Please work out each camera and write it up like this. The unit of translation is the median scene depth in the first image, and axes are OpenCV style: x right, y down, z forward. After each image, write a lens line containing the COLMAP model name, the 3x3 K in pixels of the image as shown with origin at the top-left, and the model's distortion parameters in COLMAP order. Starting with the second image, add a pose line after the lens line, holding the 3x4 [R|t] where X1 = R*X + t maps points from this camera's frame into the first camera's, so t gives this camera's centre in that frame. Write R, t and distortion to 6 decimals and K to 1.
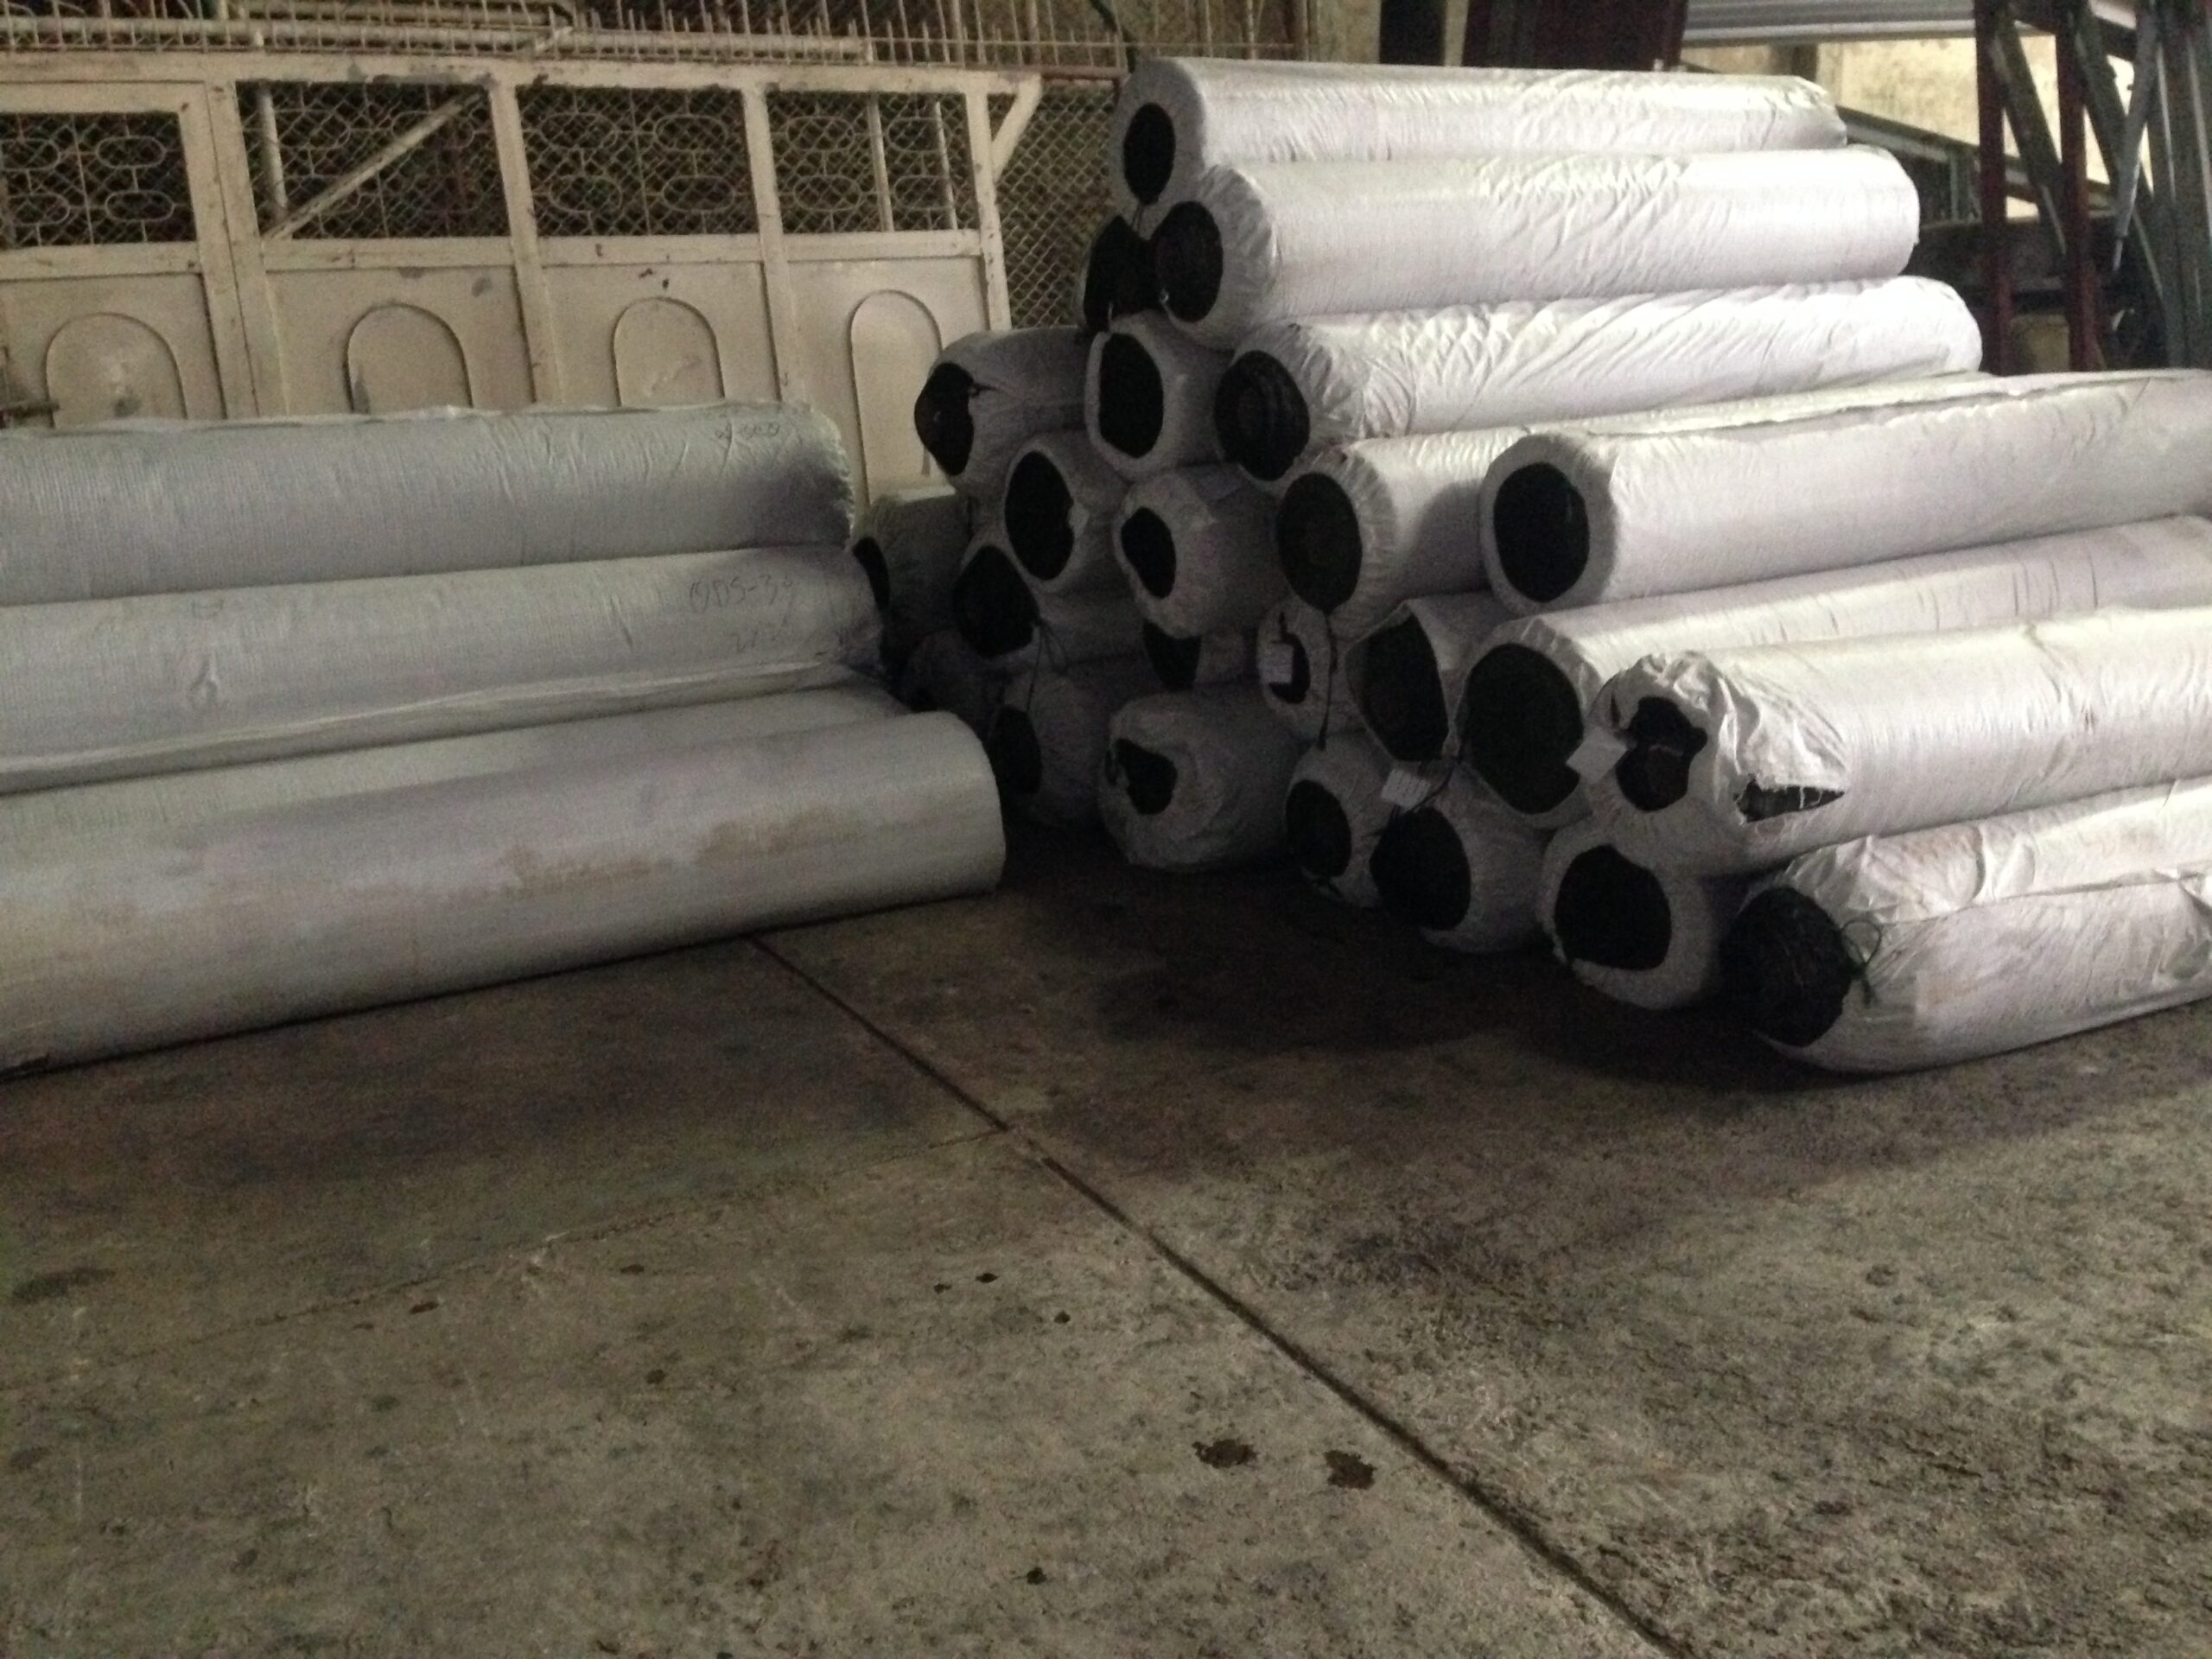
lens RADIAL K [[2031.1, 0, 1087.7], [0, 2031.1, 804.3], [0, 0, 1]] dist [0.157050, -0.257072]
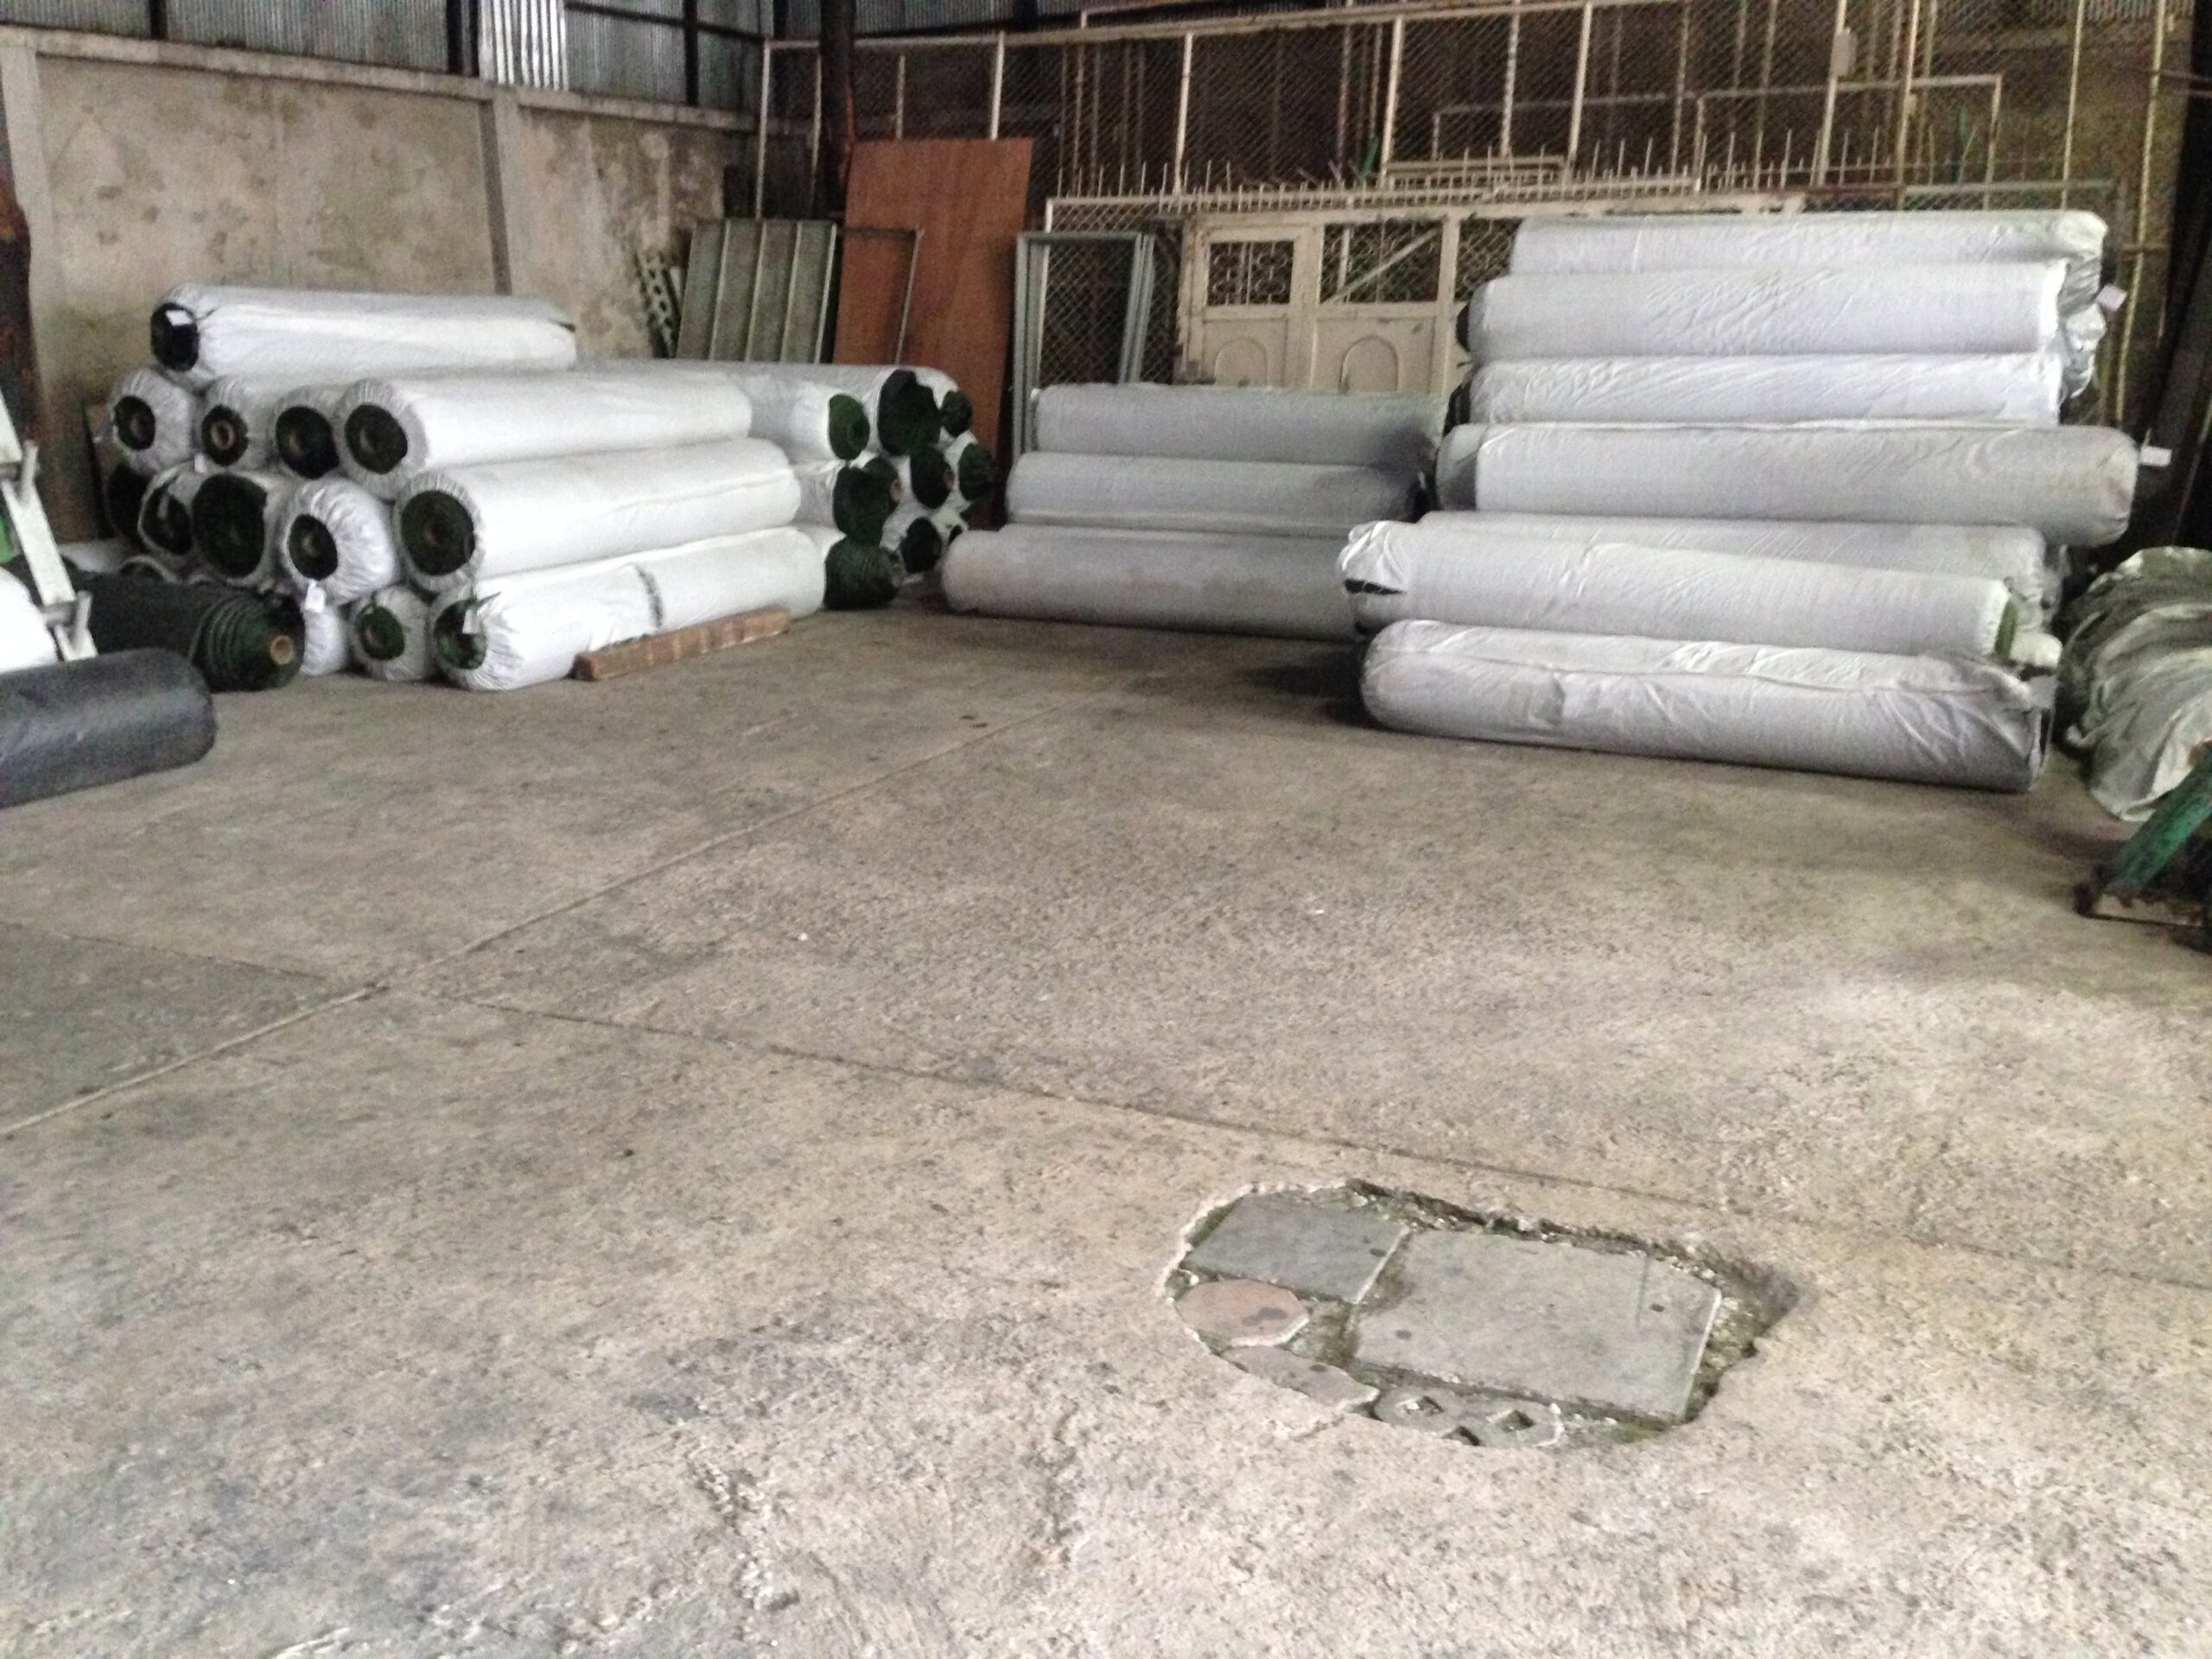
lens RADIAL K [[2031.1, 0, 1087.7], [0, 2031.1, 804.3], [0, 0, 1]] dist [0.157050, -0.257072]
pose [[0.559439, 0.221322, -0.798777, 1.555292], [-0.227687, 0.967654, 0.108649, 0.041041], [0.796986, 0.121089, 0.591735, -0.384281]]
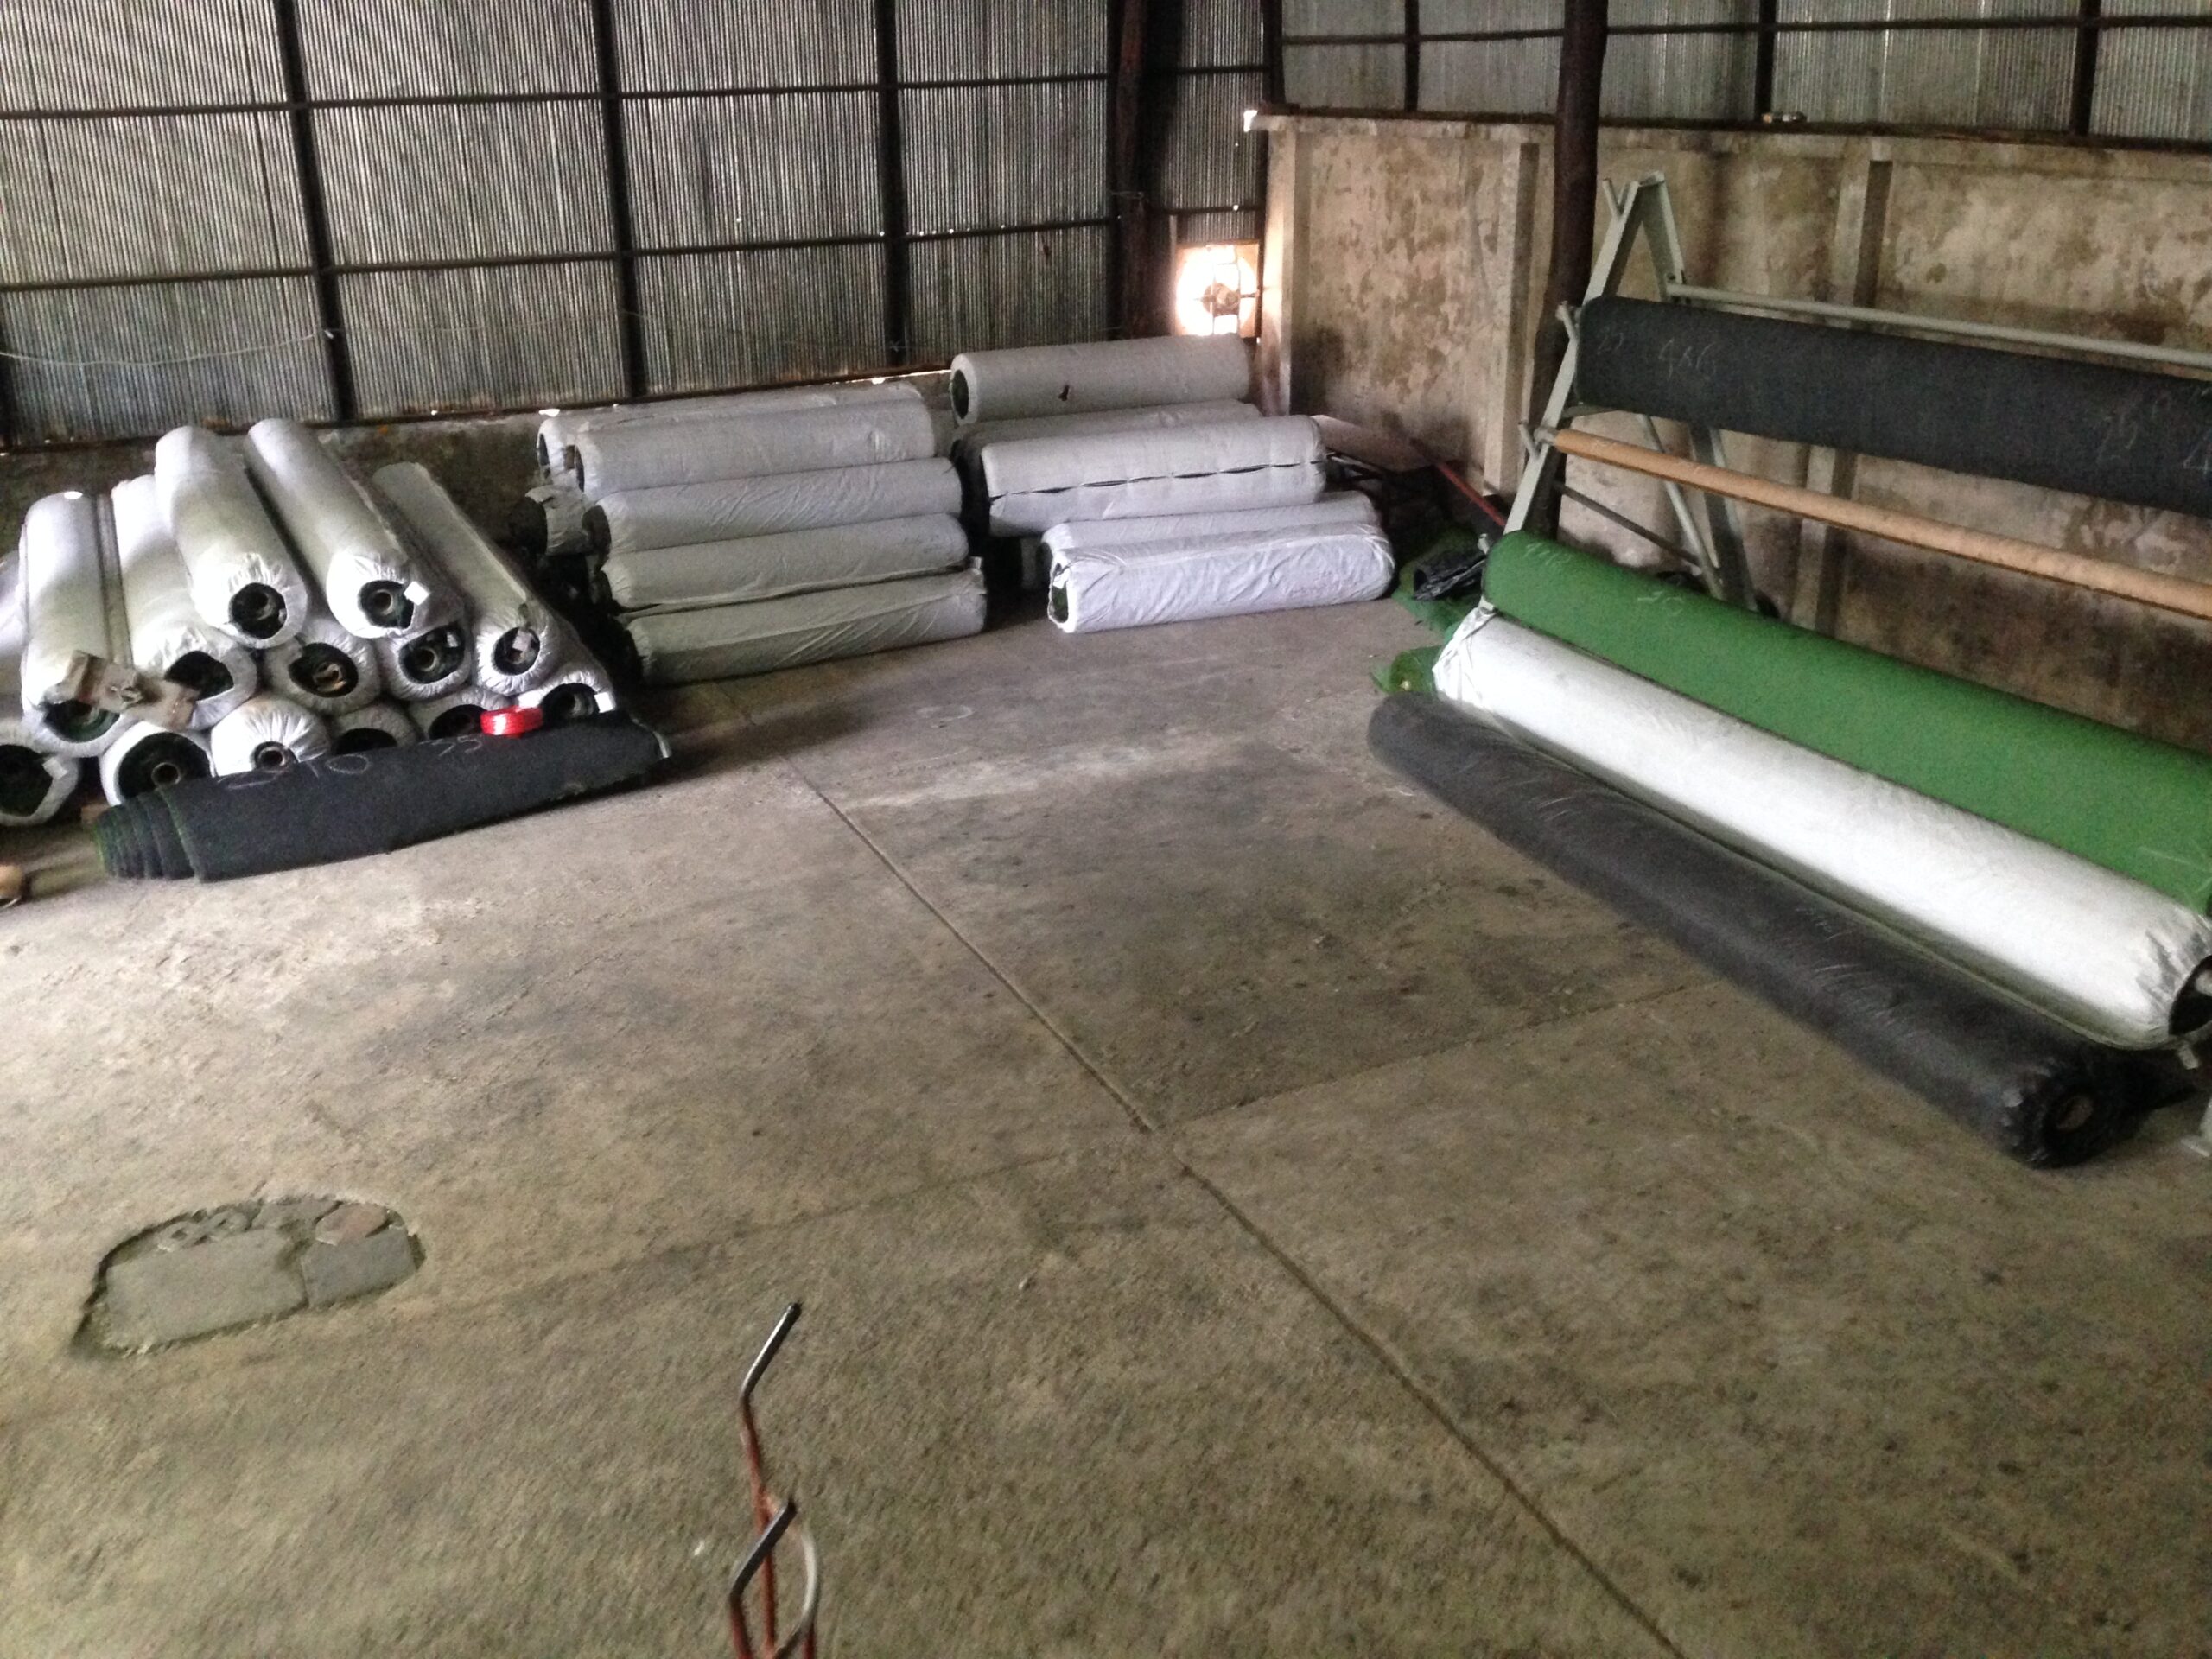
lens RADIAL K [[2031.1, 0, 1087.7], [0, 2031.1, 804.3], [0, 0, 1]] dist [0.157050, -0.257072]
pose [[-0.993134, 0.025449, 0.114183, 0.311383], [0.087399, 0.810209, 0.579588, -0.780858], [-0.077762, 0.585588, -0.806870, 1.127745]]
